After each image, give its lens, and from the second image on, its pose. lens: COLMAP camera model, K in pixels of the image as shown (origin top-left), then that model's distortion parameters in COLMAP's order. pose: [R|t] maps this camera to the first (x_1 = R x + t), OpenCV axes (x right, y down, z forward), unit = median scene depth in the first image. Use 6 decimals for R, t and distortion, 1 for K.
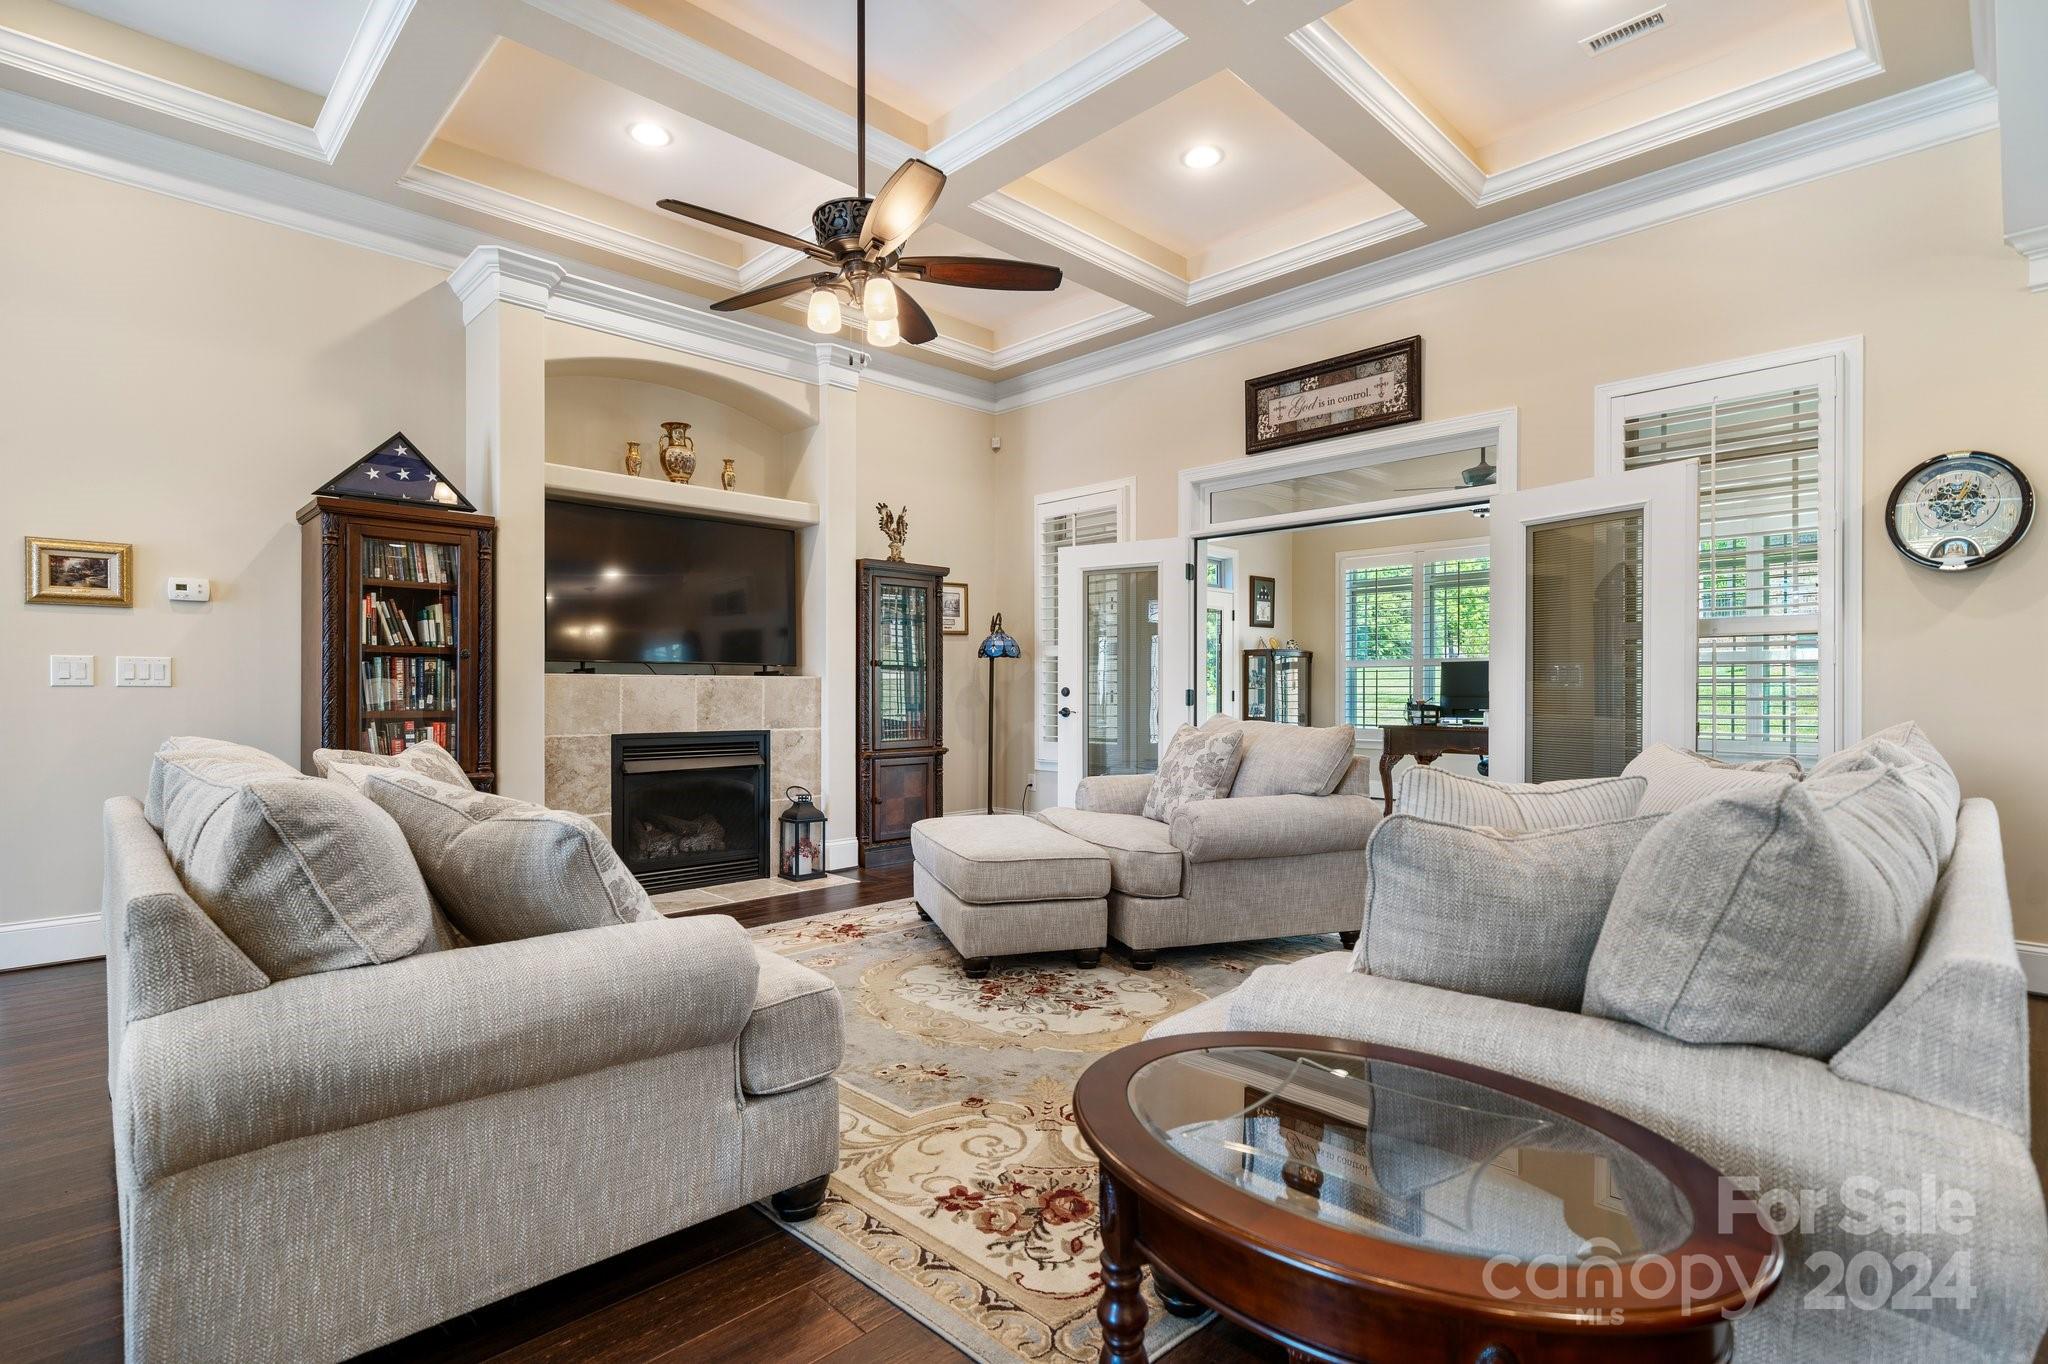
lens RADIAL K [[990.2, 0, 1020.0], [0, 990.2, 683.3], [0, 0, 1]] dist [0.002532, -0.000031]
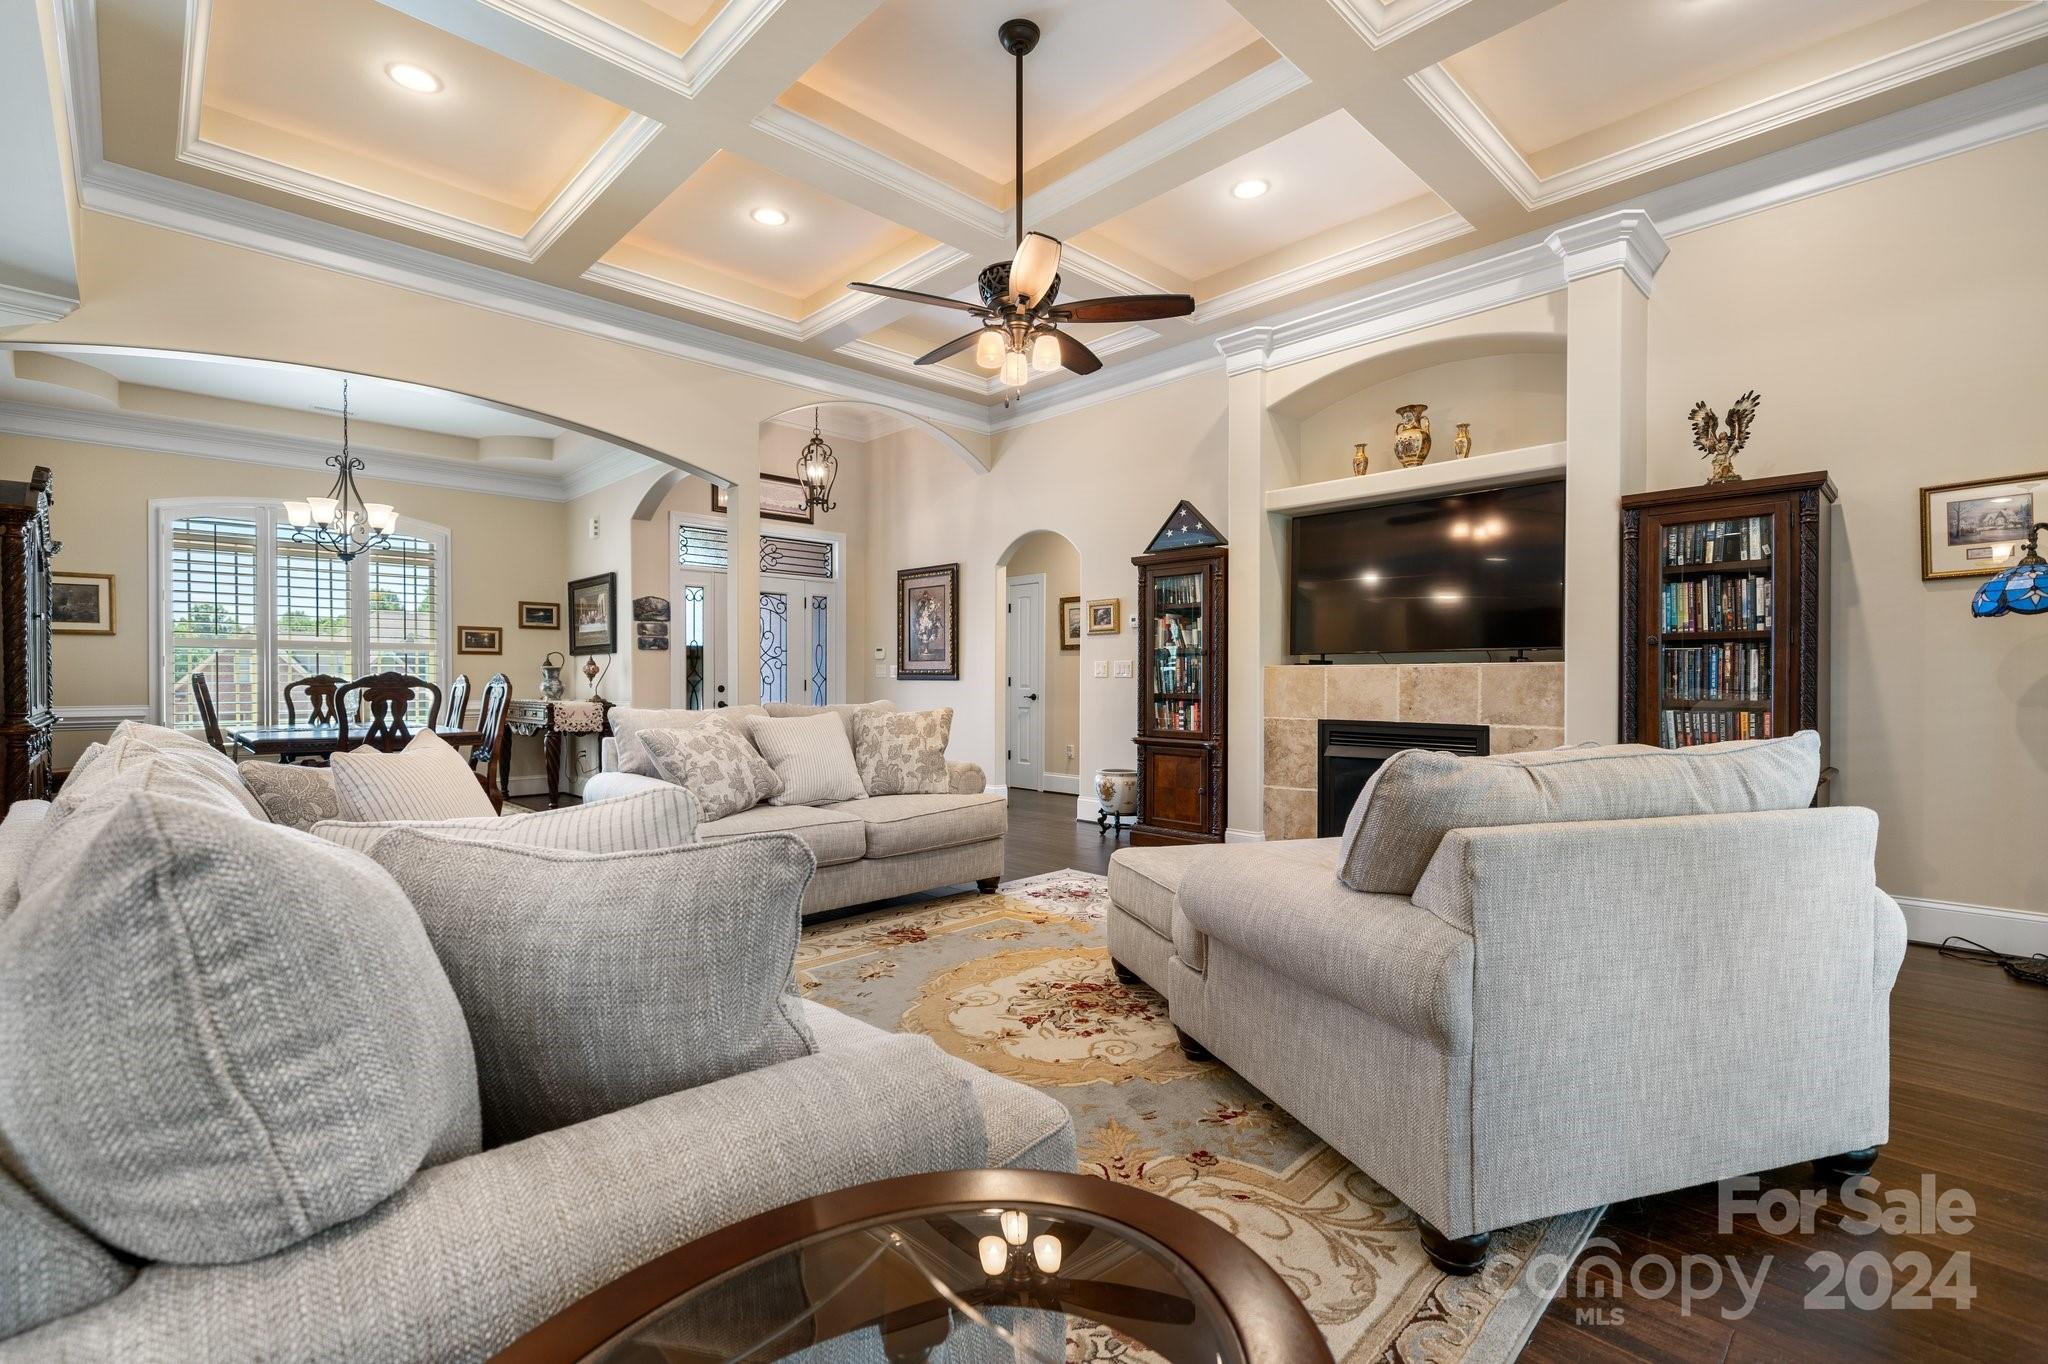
lens RADIAL K [[923.5, 0, 1024.2], [0, 923.5, 685.5], [0, 0, 1]] dist [0.002752, -0.000259]
pose [[-0.017682, 0.002835, -0.999840, 0.663010], [0.004088, 0.999988, 0.002763, 0.010340], [0.999835, -0.004039, -0.017693, 0.731008]]
